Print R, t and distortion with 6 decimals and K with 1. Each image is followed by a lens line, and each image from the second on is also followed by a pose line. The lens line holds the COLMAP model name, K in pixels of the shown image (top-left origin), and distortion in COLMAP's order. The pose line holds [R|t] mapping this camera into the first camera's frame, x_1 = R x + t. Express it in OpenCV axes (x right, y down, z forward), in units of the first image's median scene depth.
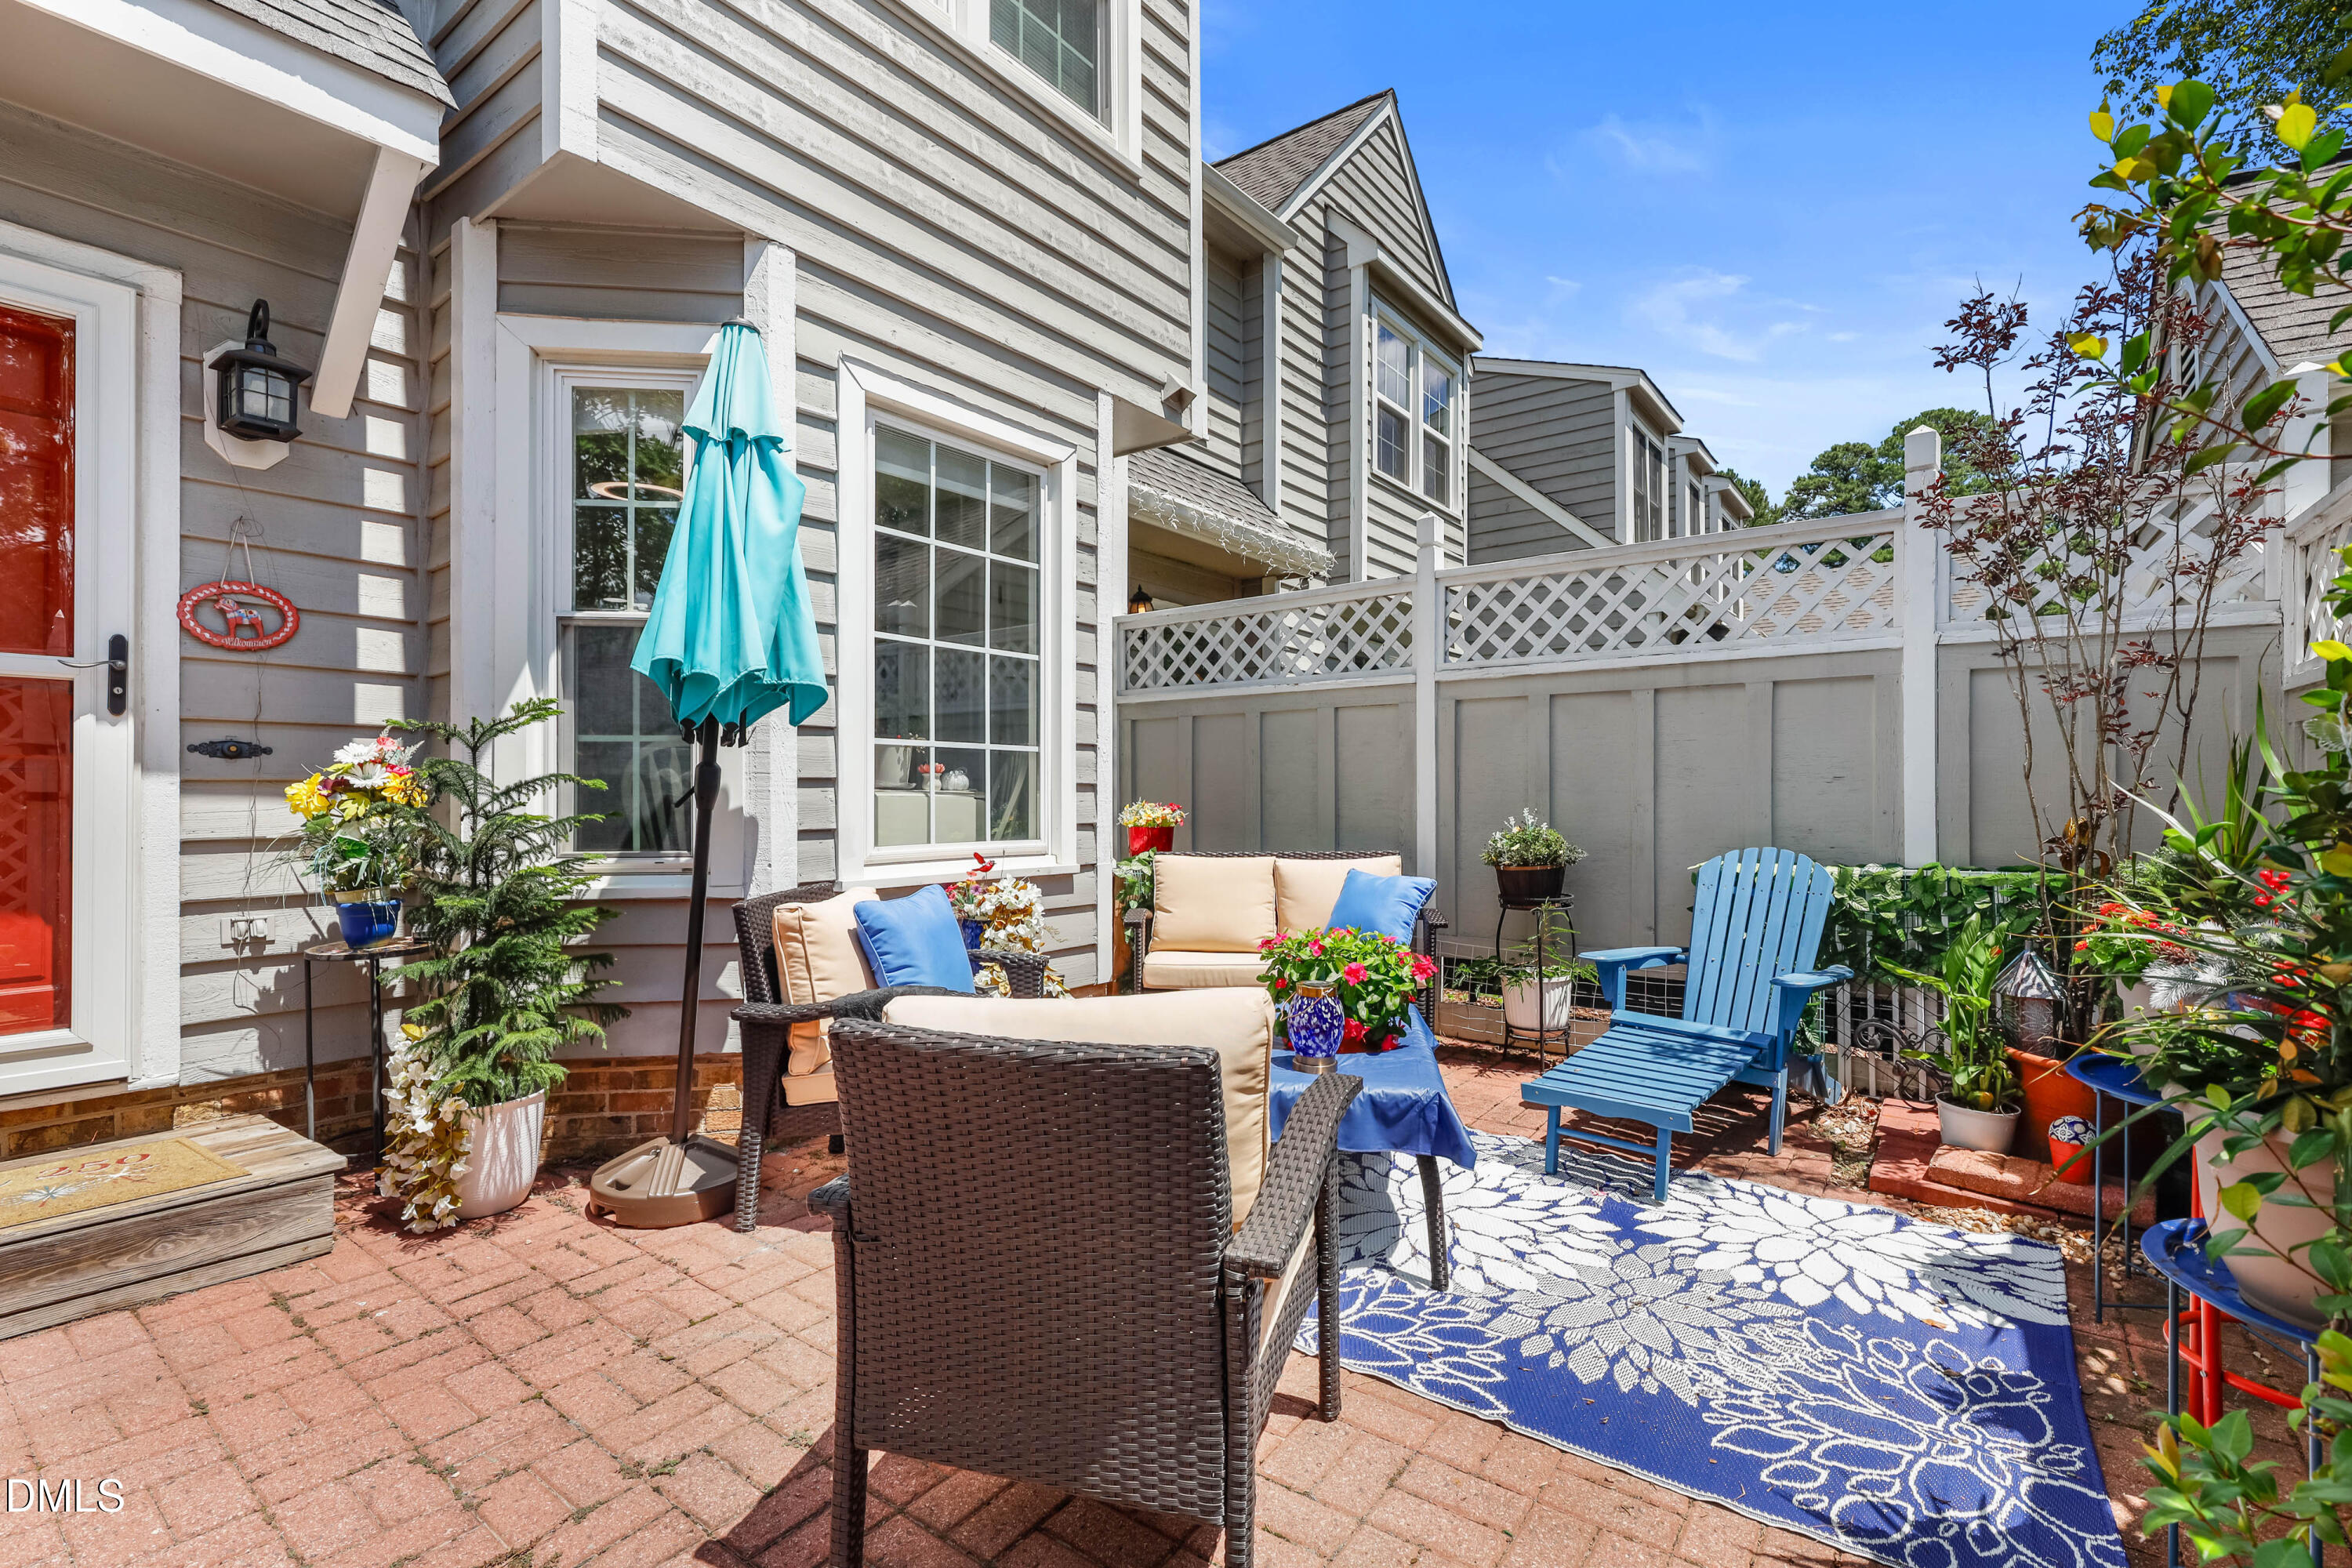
lens RADIAL K [[1068.2, 0, 1183.7], [0, 1068.2, 797.1], [0, 0, 1]] dist [0.000983, 0.000461]
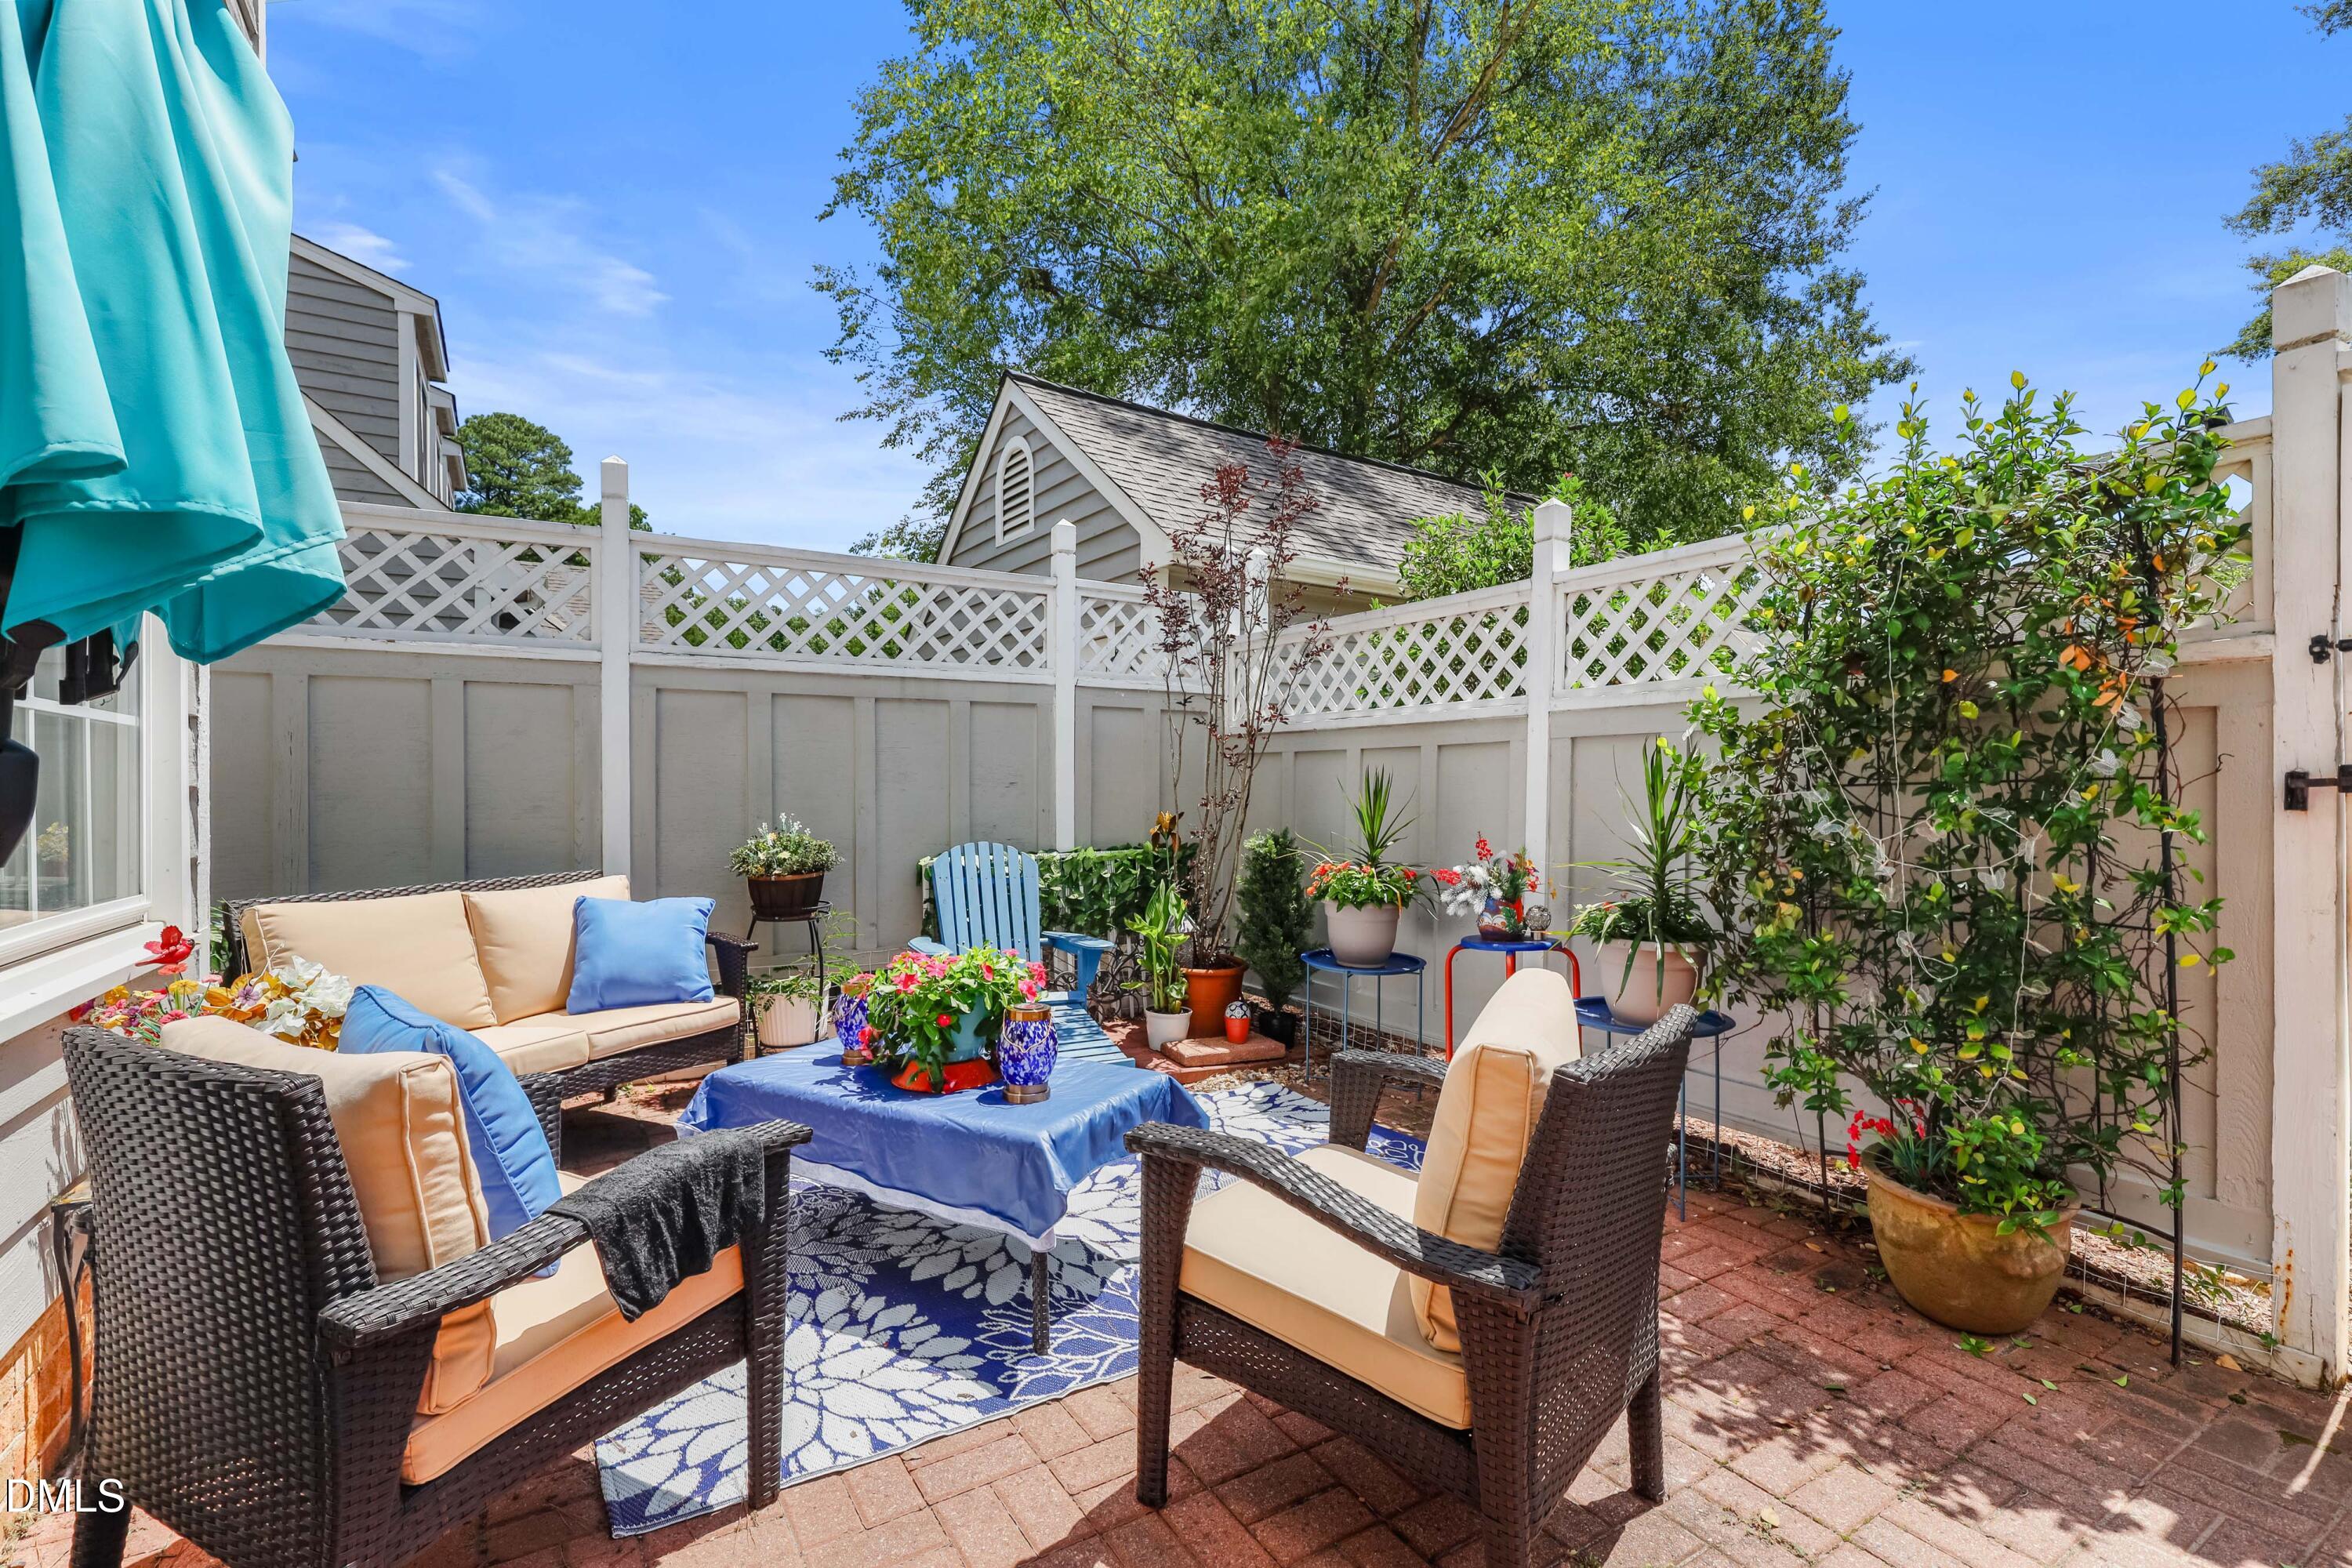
lens RADIAL K [[1068.2, 0, 1183.7], [0, 1068.2, 797.1], [0, 0, 1]] dist [0.000983, 0.000461]
pose [[0.357172, -0.006904, 0.934013, -0.495559], [0.005523, 0.999971, 0.005279, -0.007681], [-0.934022, 0.003273, 0.357200, 0.384401]]
